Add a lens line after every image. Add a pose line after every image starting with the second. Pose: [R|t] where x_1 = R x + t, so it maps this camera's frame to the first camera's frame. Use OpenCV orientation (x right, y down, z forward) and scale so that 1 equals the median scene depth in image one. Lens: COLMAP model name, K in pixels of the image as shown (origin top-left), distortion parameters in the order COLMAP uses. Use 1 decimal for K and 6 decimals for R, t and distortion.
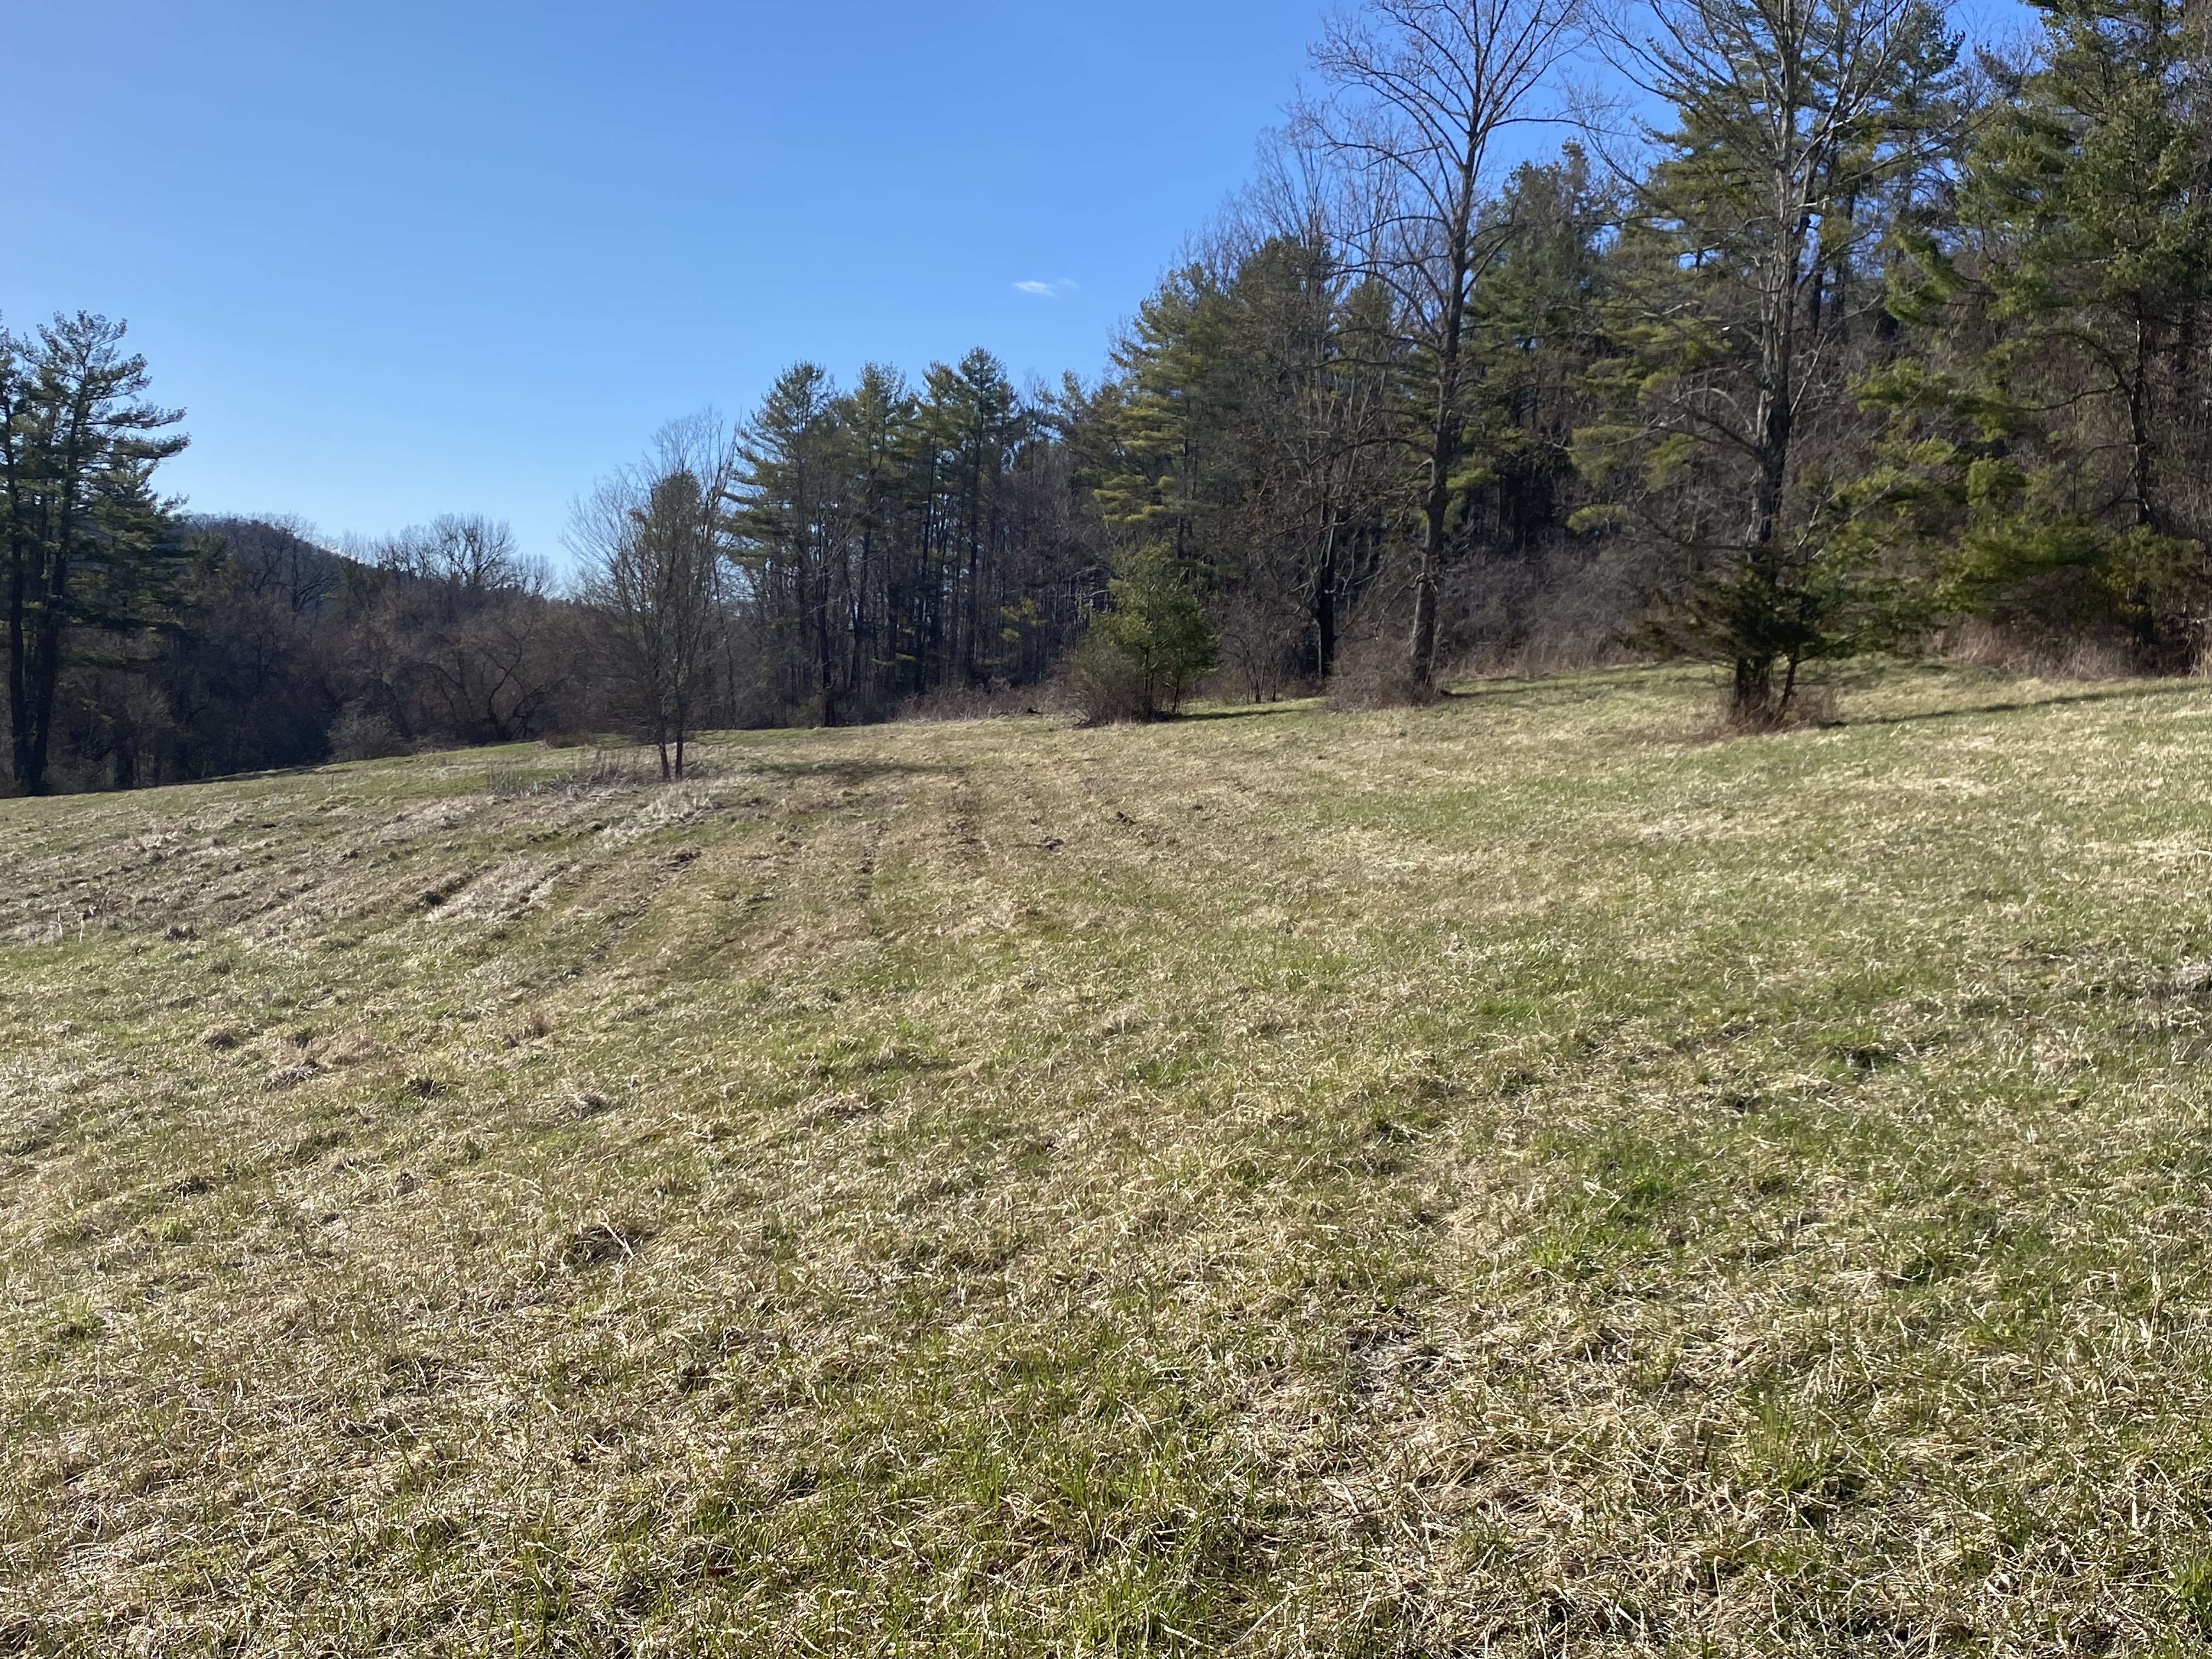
lens RADIAL K [[2160.3, 0, 1109.2], [0, 2160.3, 793.9], [0, 0, 1]] dist [0.100535, -0.289164]
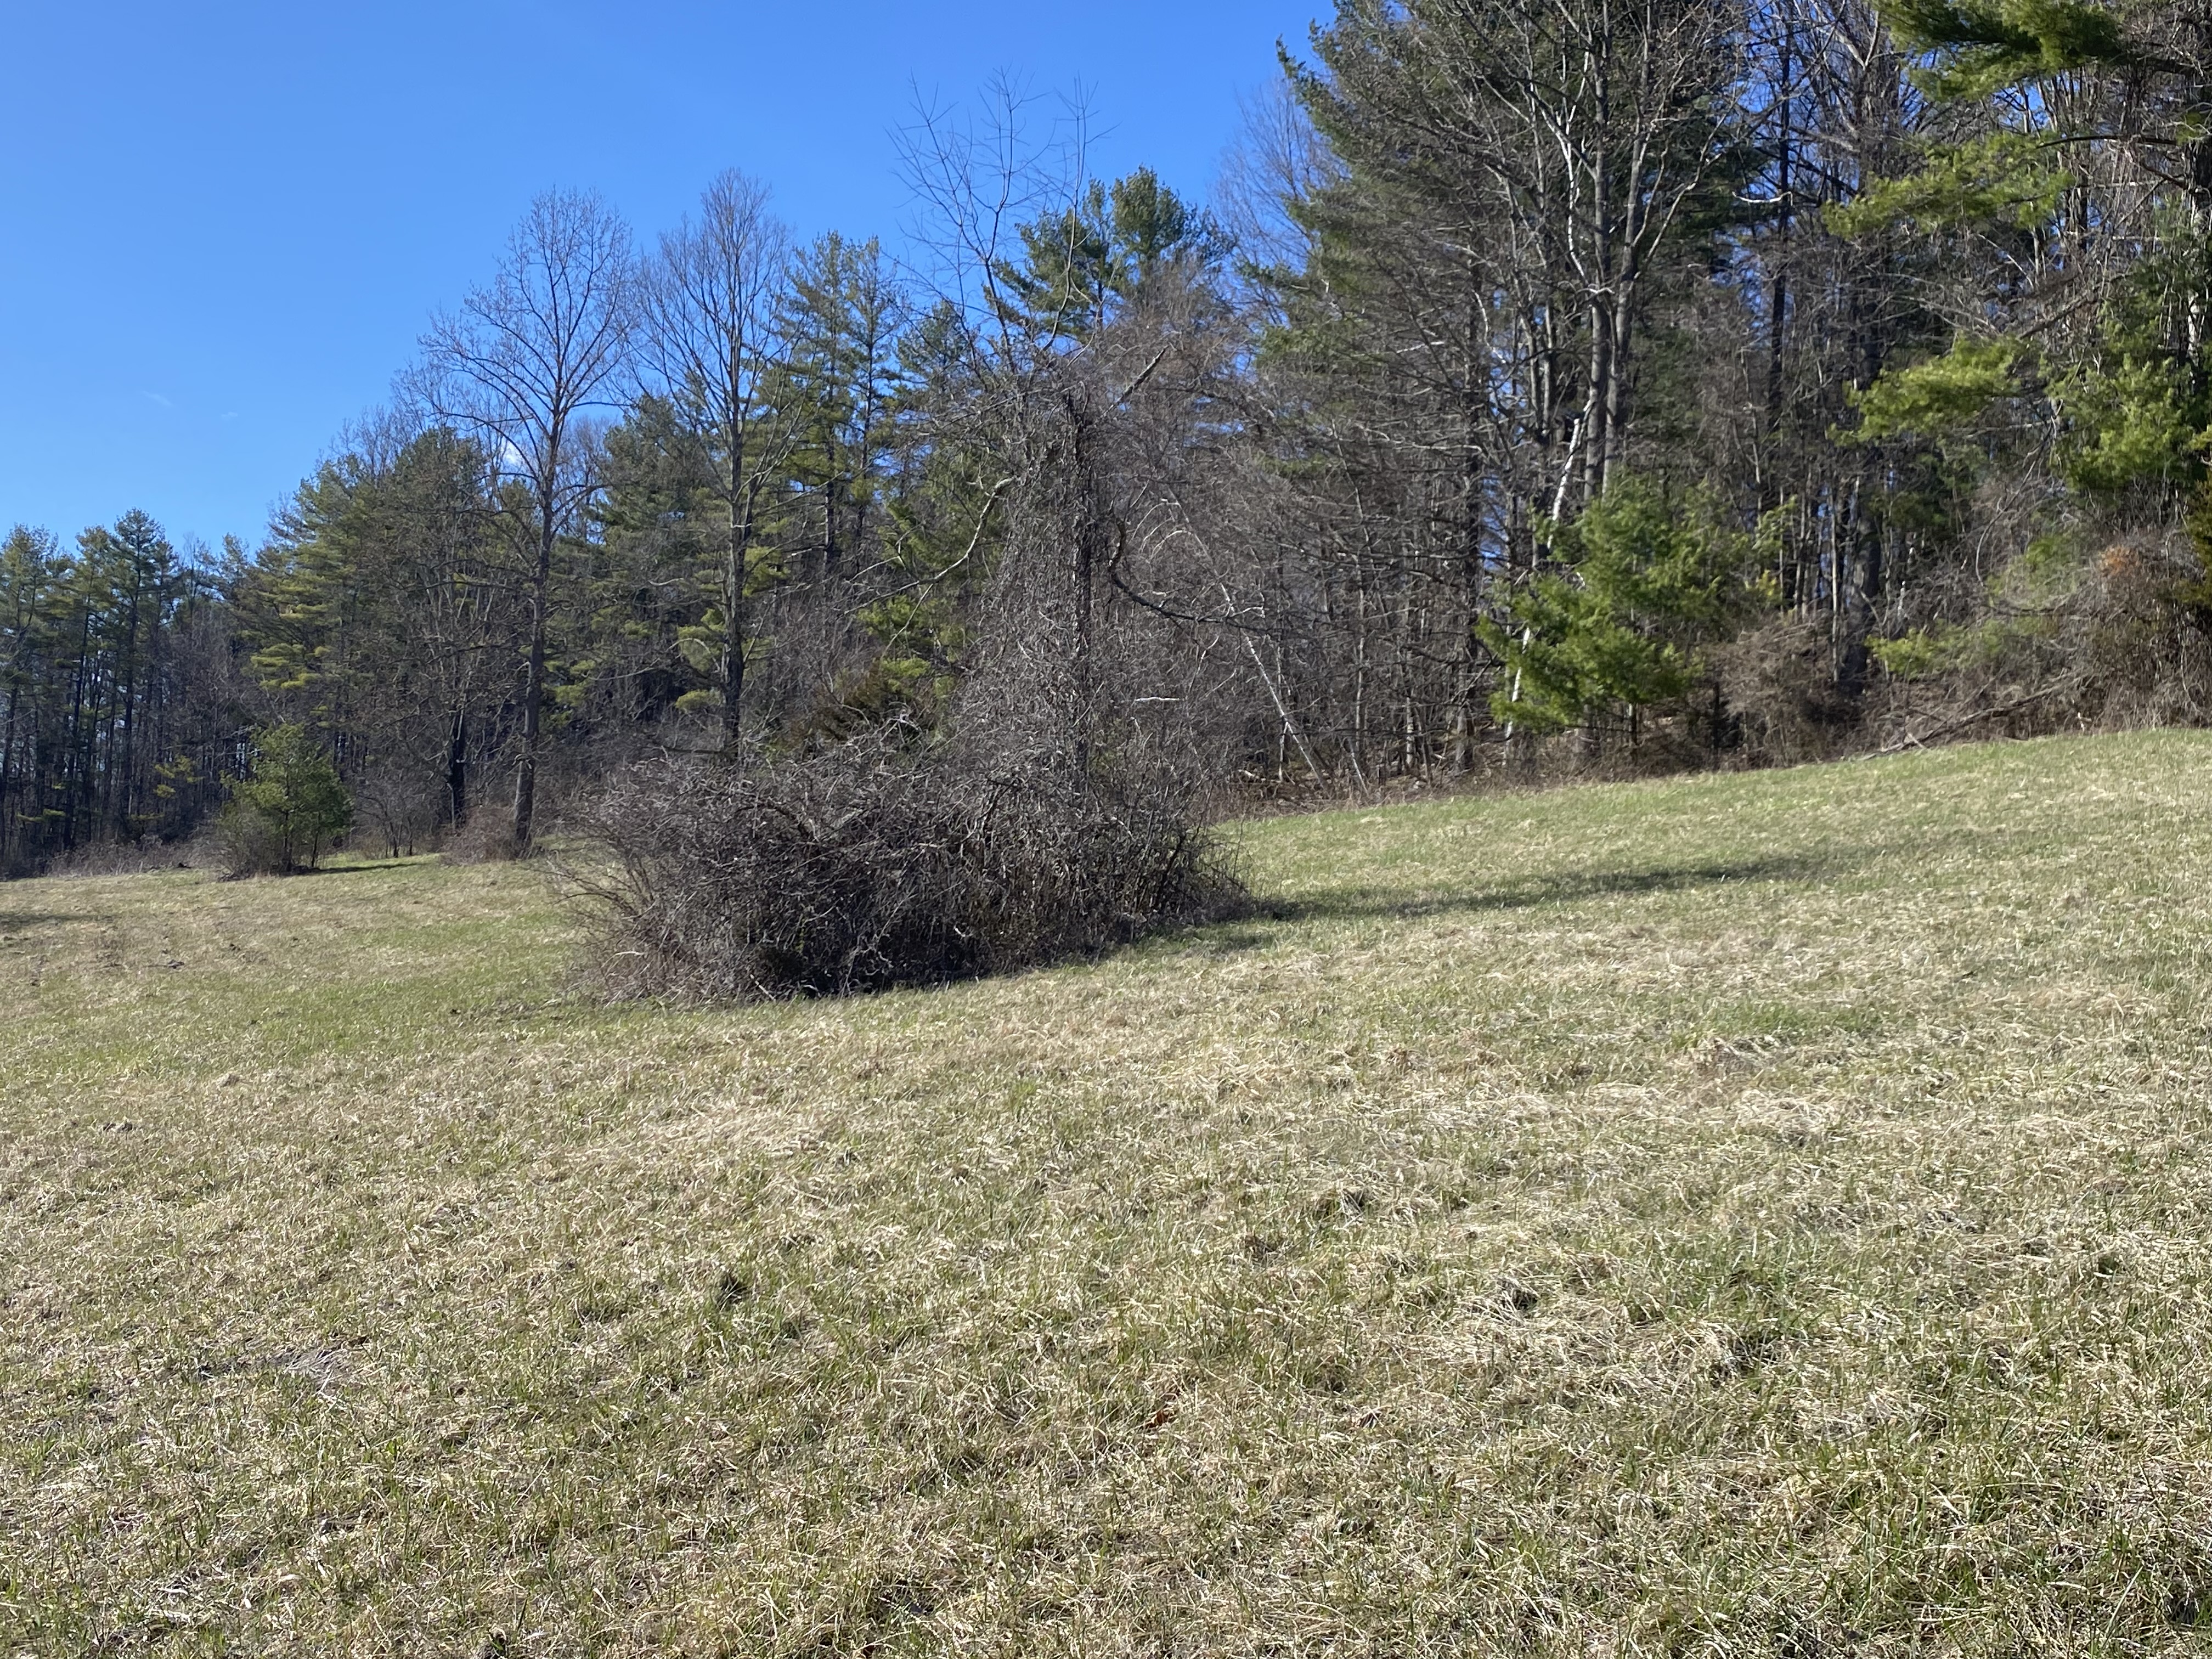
lens RADIAL K [[2160.3, 0, 1109.2], [0, 2160.3, 793.9], [0, 0, 1]] dist [0.100535, -0.289164]
pose [[0.936224, 0.000978, 0.351402, 0.016073], [0.022438, 0.997789, -0.062557, 0.005178], [-0.350686, 0.066452, 0.934132, -0.204369]]
